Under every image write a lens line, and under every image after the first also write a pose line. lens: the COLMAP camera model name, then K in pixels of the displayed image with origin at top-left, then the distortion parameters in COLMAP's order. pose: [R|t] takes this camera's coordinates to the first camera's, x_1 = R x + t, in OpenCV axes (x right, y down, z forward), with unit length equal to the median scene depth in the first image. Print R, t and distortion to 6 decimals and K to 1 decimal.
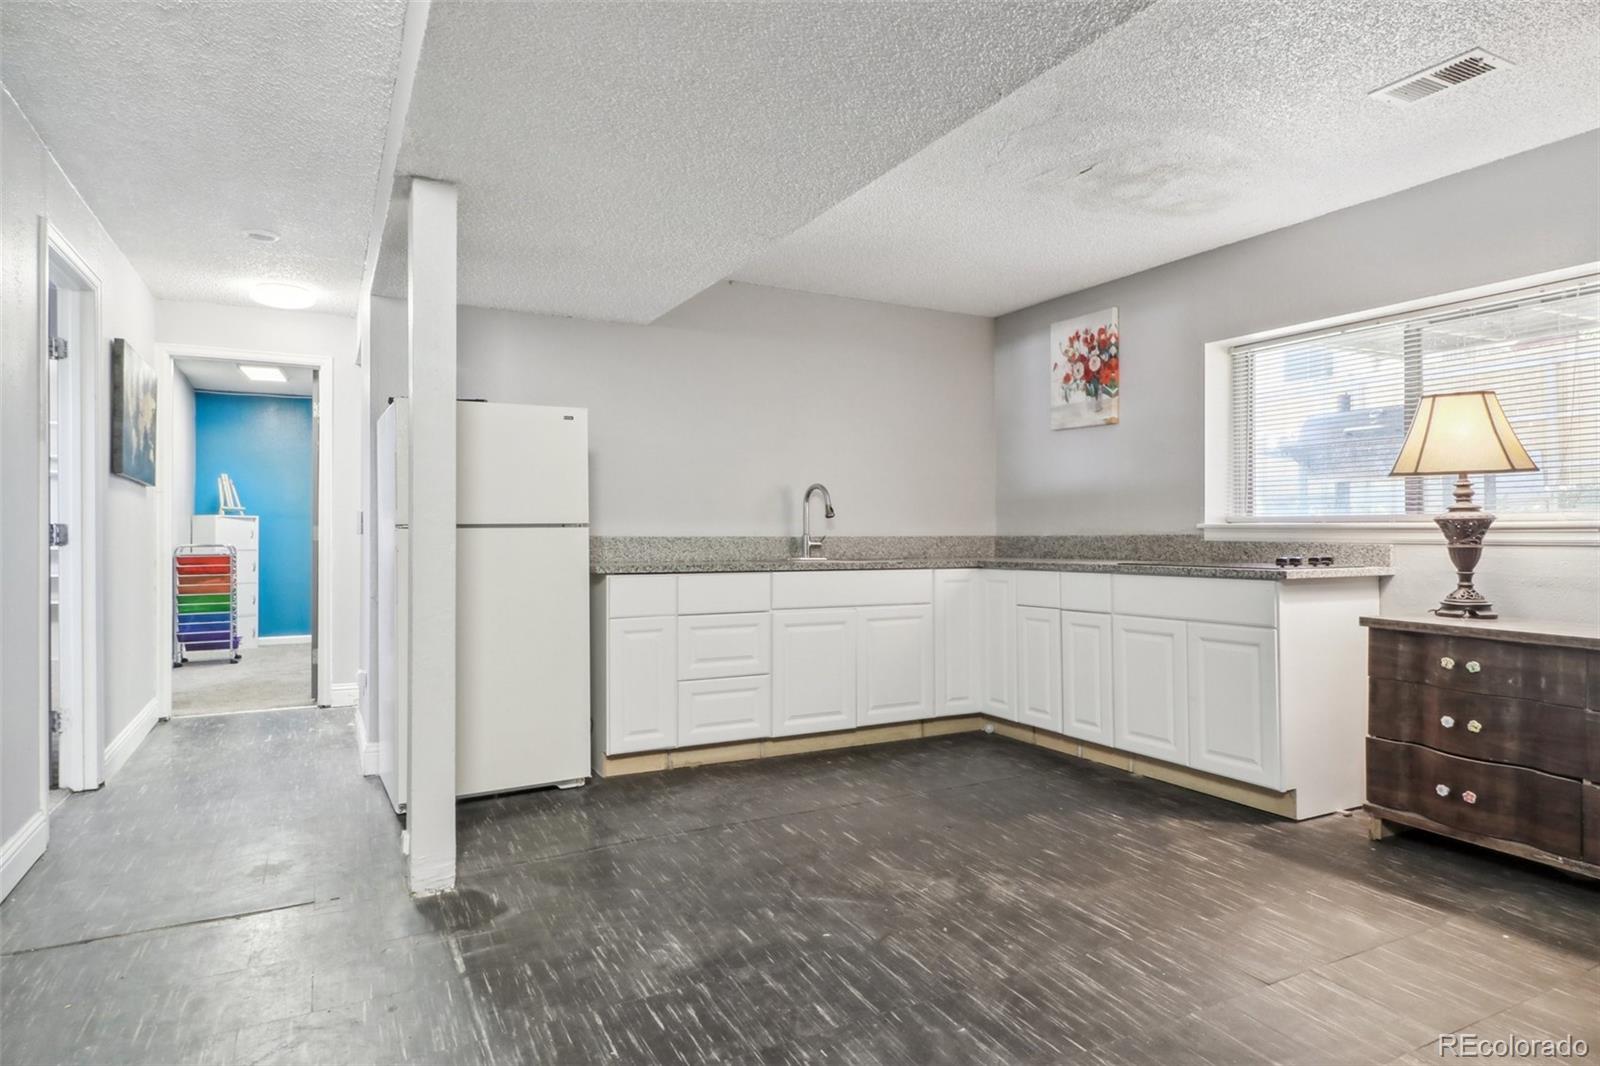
lens RADIAL K [[910.0, 0, 795.6], [0, 910.0, 530.6], [0, 0, 1]] dist [0.005166, -0.000300]
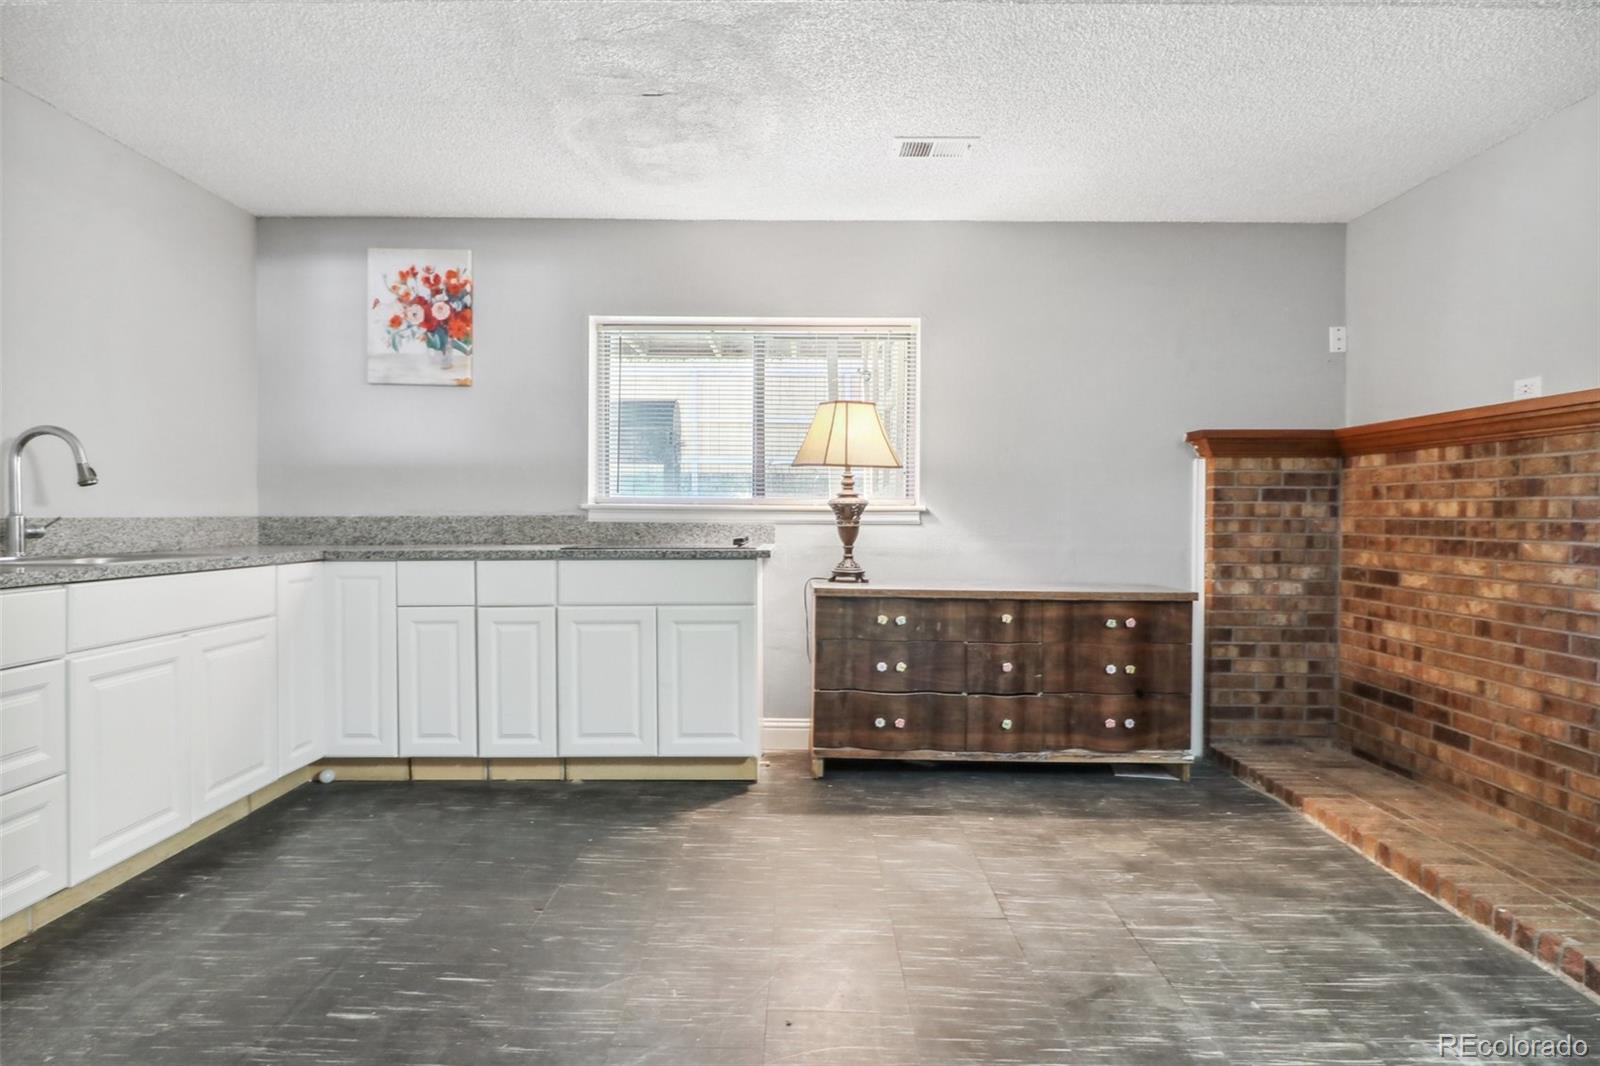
lens RADIAL K [[910.0, 0, 795.6], [0, 910.0, 530.6], [0, 0, 1]] dist [0.005166, -0.000300]
pose [[0.468454, -0.014916, 0.883362, -0.322895], [-0.006148, 0.999778, 0.020142, -0.000301], [-0.883467, -0.014866, 0.468258, 0.391987]]
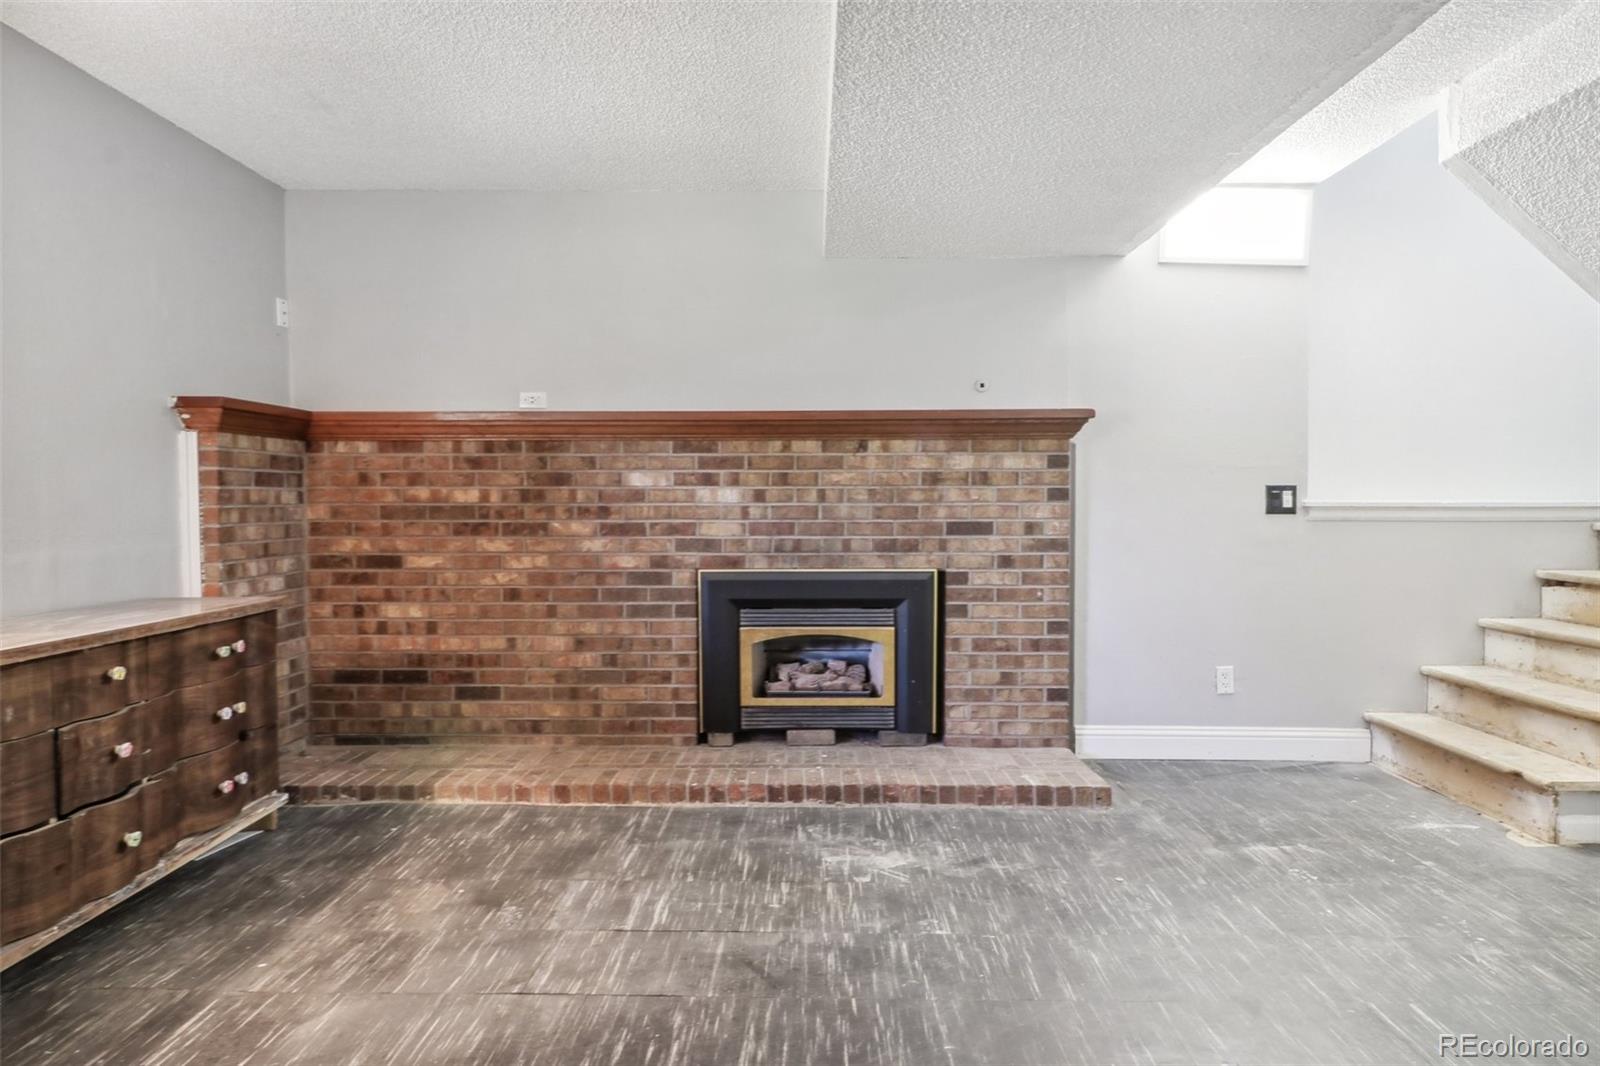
lens RADIAL K [[910.0, 0, 795.6], [0, 910.0, 530.6], [0, 0, 1]] dist [0.005166, -0.000300]
pose [[-0.880381, -0.016650, 0.473975, -0.055092], [0.000813, 0.999329, 0.036614, -0.004890], [-0.474267, 0.032619, -0.879776, 0.937456]]
